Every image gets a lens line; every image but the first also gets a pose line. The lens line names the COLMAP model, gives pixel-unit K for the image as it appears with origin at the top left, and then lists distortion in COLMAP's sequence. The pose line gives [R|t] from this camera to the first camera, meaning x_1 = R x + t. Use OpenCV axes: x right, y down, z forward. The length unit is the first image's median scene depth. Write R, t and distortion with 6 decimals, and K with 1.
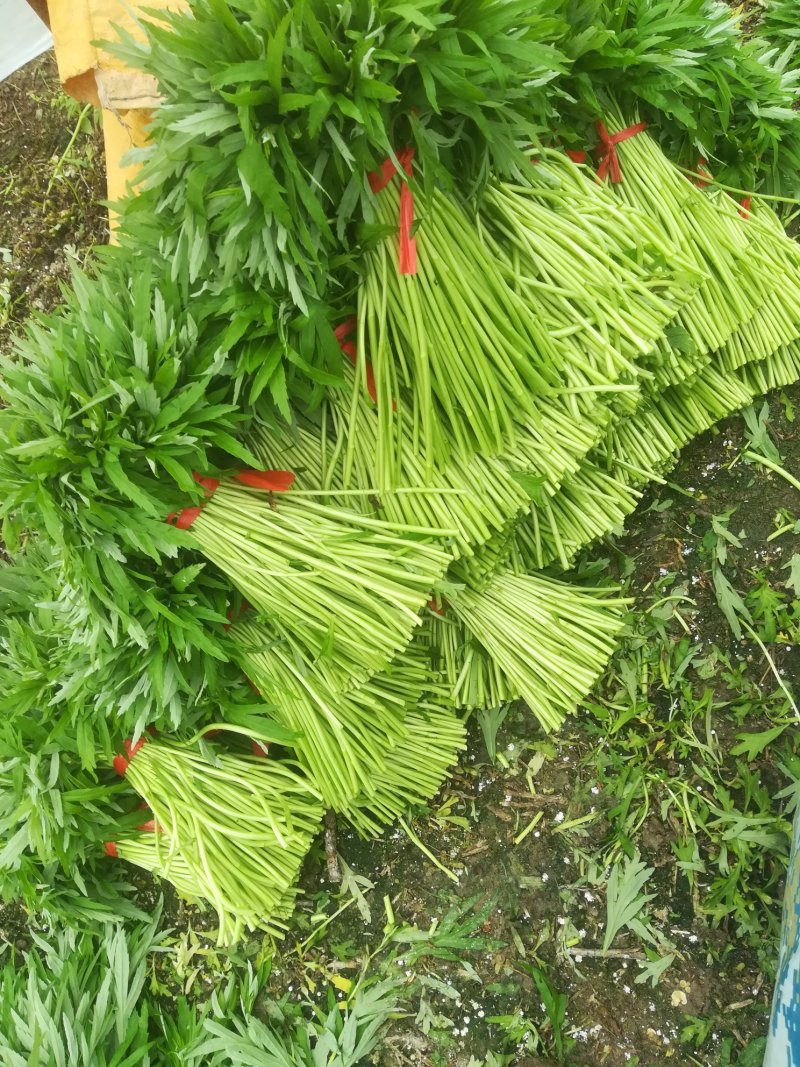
lens RADIAL K [[811.8, 0, 409.3], [0, 811.8, 540.2], [0, 0, 1]] dist [0.006958, -0.018862]
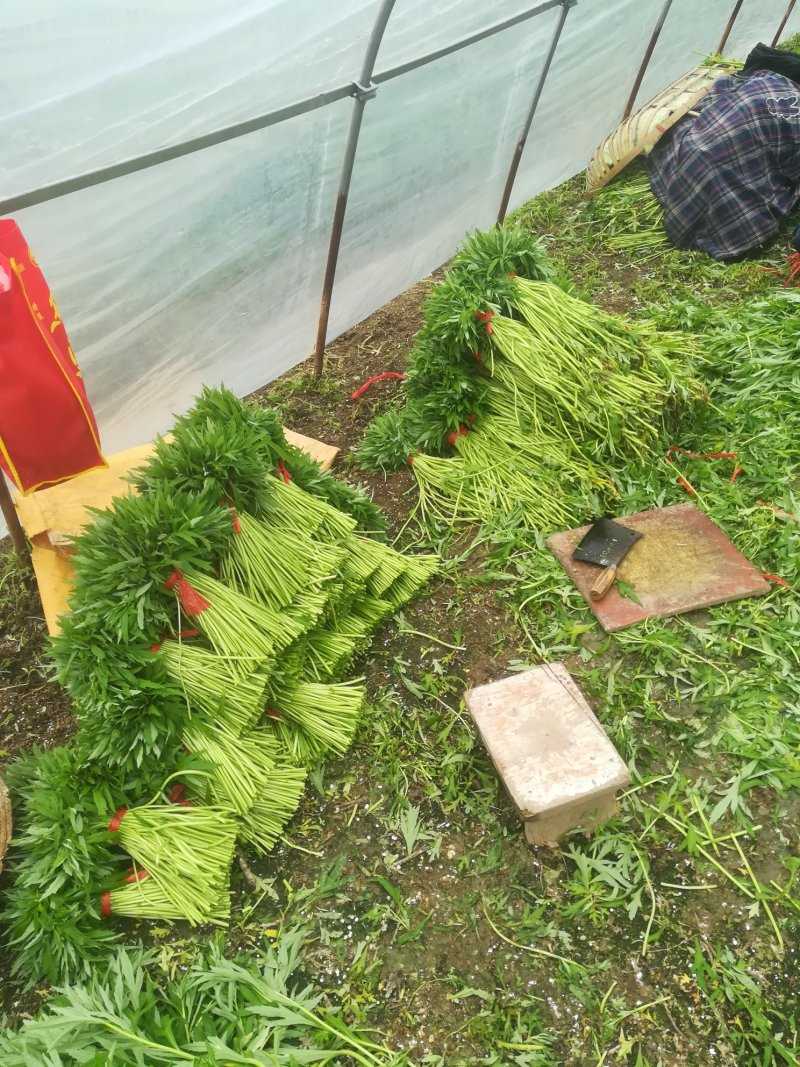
lens RADIAL K [[811.8, 0, 399.1], [0, 811.8, 529.3], [0, 0, 1]] dist [0.006958, -0.018862]
pose [[0.926581, -0.126024, 0.354353, -0.321273], [0.321430, 0.754541, -0.572146, 0.952807], [-0.195270, 0.644039, 0.739651, -0.778345]]
